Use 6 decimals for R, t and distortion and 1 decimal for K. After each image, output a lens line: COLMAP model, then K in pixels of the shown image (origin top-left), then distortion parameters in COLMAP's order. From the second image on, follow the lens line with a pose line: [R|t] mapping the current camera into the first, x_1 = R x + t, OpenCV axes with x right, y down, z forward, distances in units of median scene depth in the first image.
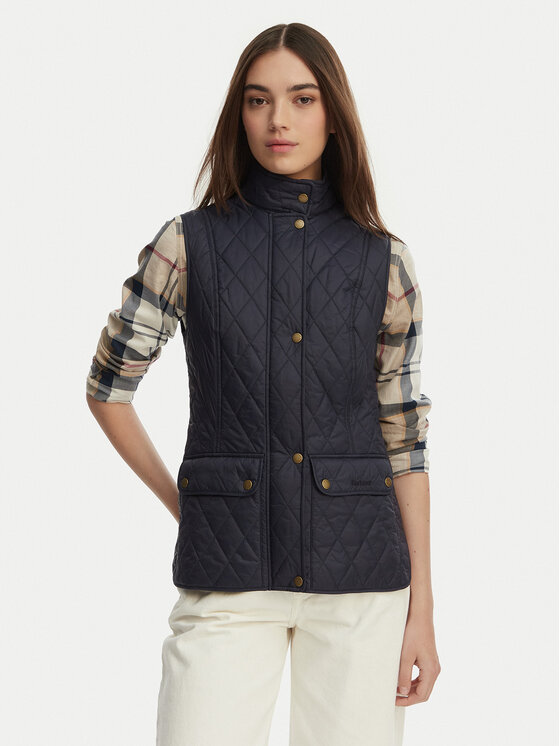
lens RADIAL K [[1045.8, 0, 277.6], [0, 1045.8, 375.2], [0, 0, 1]] dist [0.130135, 0.000000]
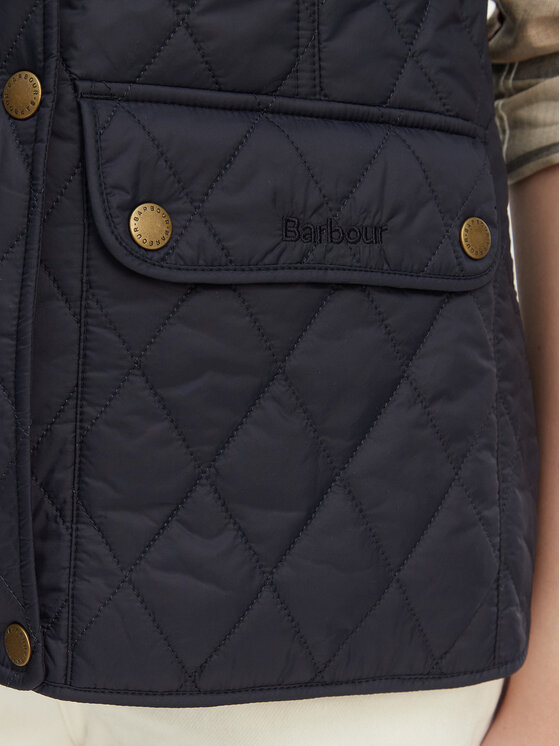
lens RADIAL K [[1045.8, 0, 280.5], [0, 1045.8, 375.5], [0, 0, 1]] dist [0.130135, 0.000000]
pose [[0.980112, 0.065890, -0.187184, 0.113431], [-0.029187, 0.980872, 0.192451, 0.091851], [0.196285, -0.183160, 0.963288, 0.792718]]
